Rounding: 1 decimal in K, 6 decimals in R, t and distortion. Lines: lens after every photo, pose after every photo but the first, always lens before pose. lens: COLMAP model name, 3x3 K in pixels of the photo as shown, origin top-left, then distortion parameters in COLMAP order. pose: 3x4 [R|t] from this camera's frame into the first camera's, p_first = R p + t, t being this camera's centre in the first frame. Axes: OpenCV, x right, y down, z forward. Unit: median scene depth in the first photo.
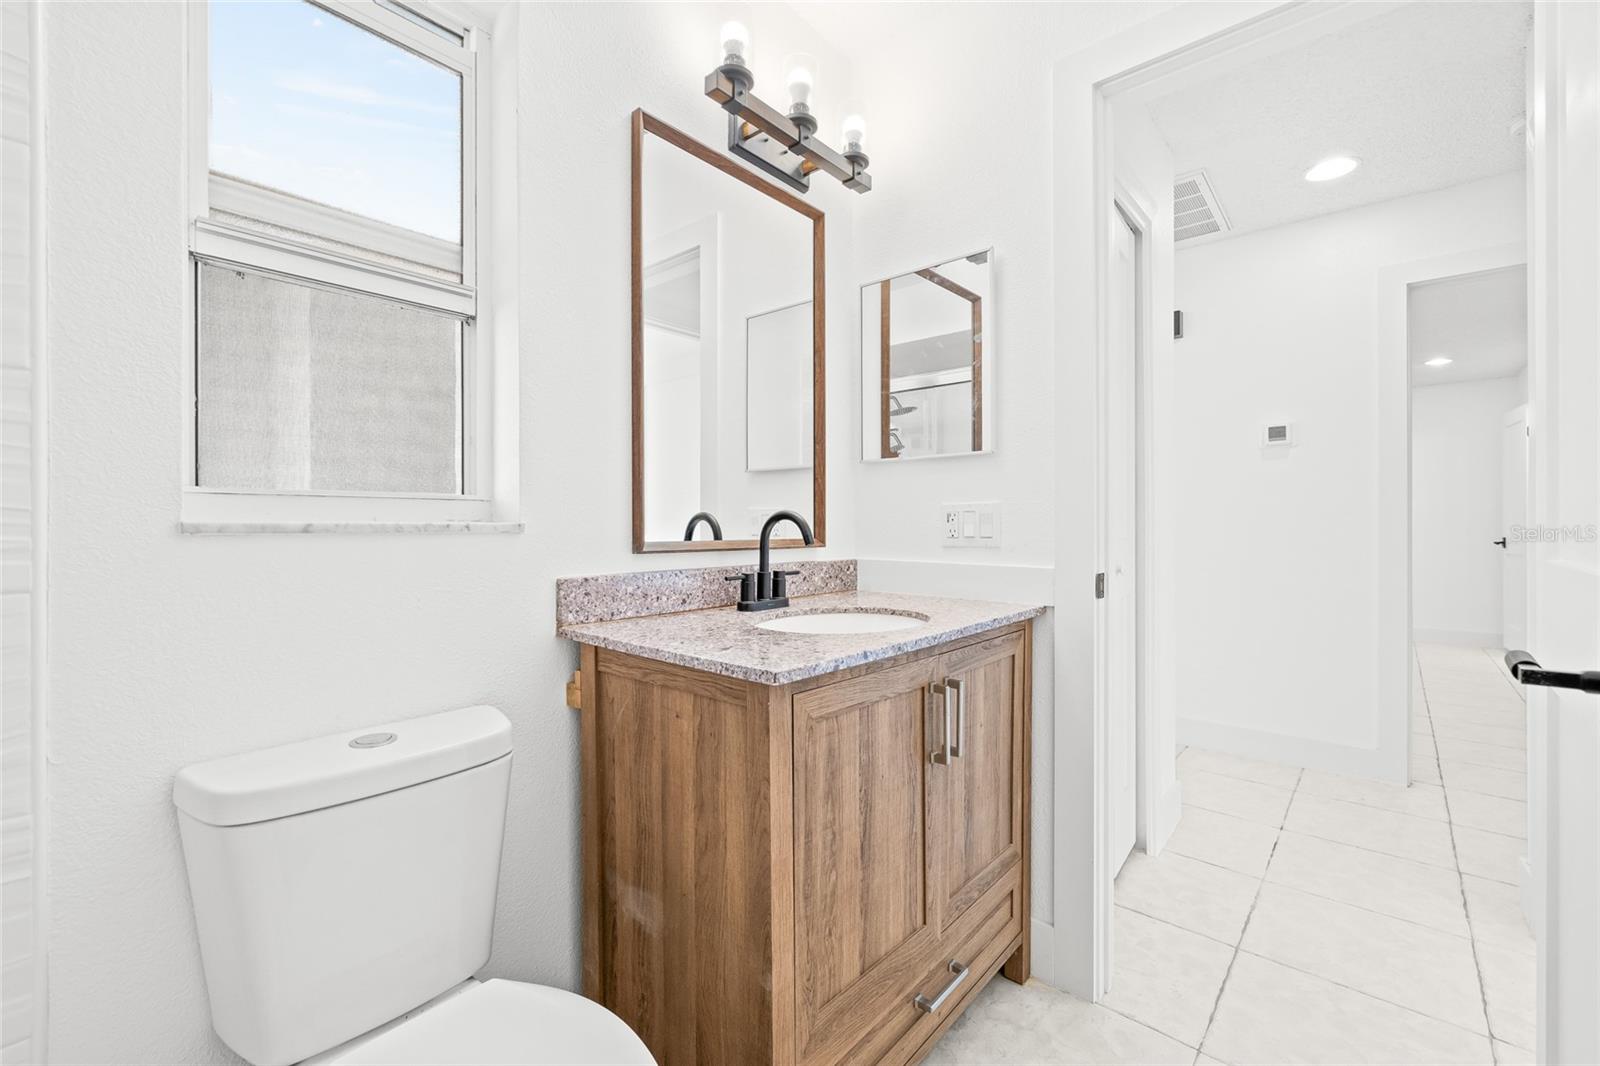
lens RADIAL K [[674.9, 0, 790.5], [0, 674.9, 527.8], [0, 0, 1]] dist [0.000060, 0.000171]
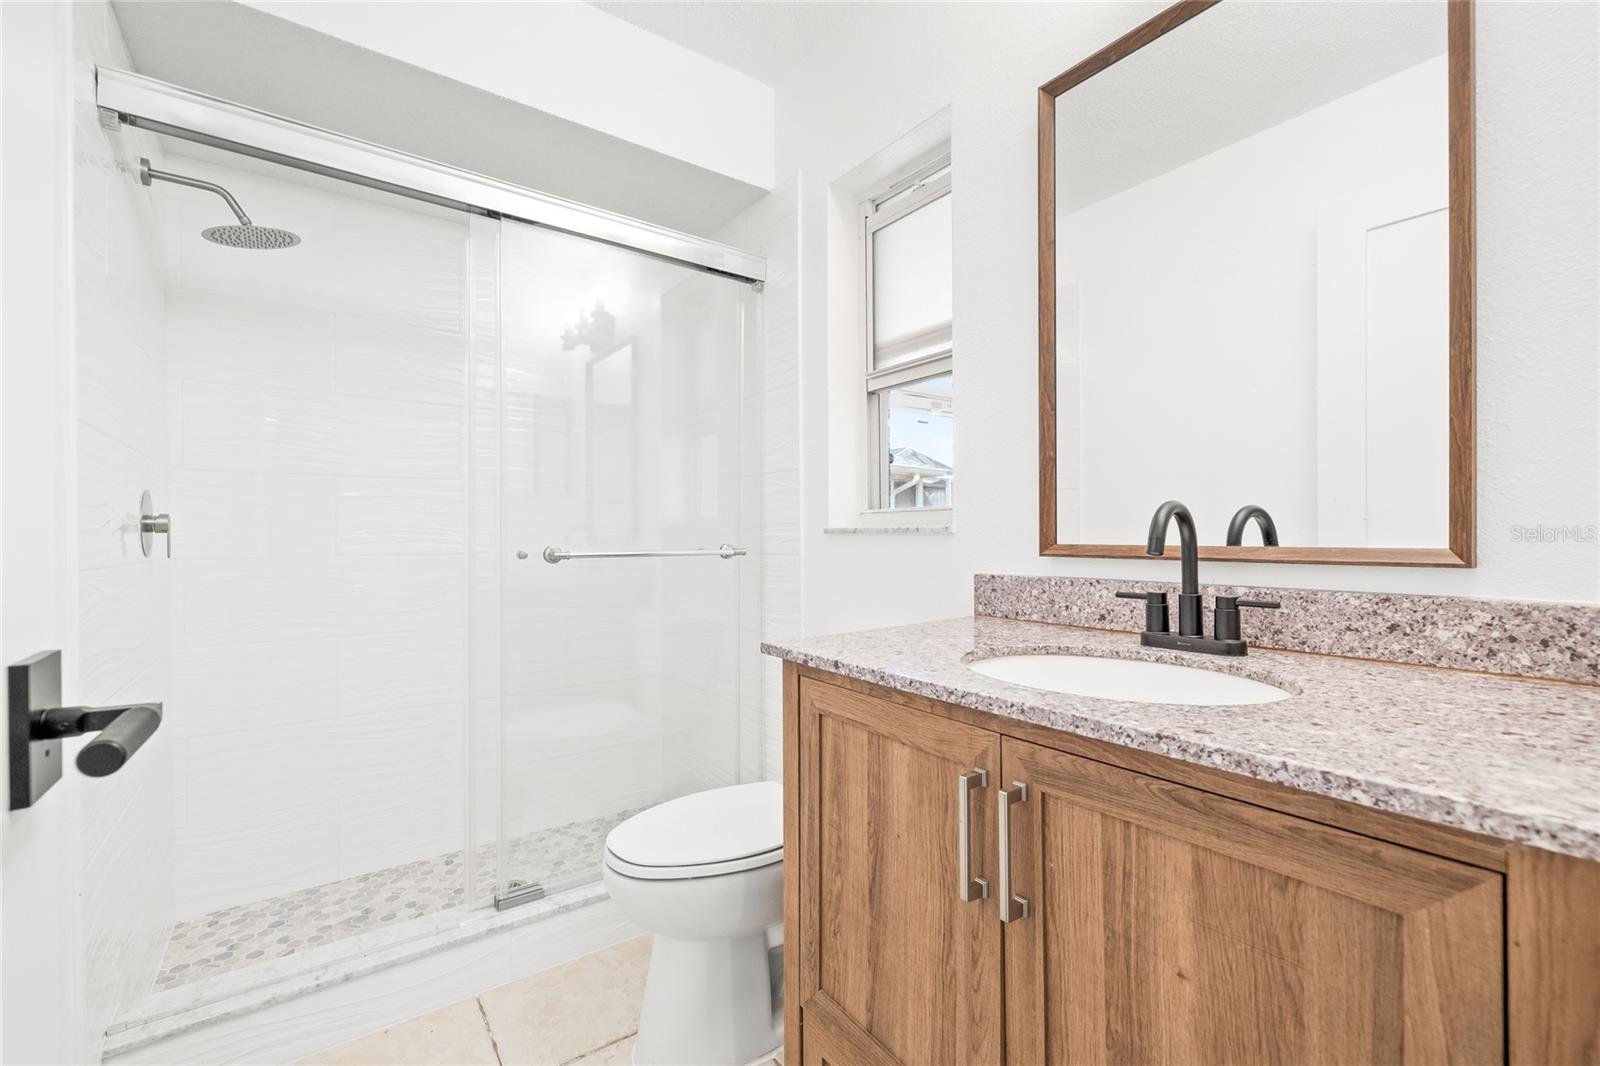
lens RADIAL K [[674.9, 0, 790.7], [0, 674.9, 534.3], [0, 0, 1]] dist [0.000060, 0.000171]
pose [[-0.223680, 0.002045, -0.974660, 0.795870], [0.002299, 0.999996, 0.001571, 0.005542], [0.974660, -0.001889, -0.223684, 0.883834]]
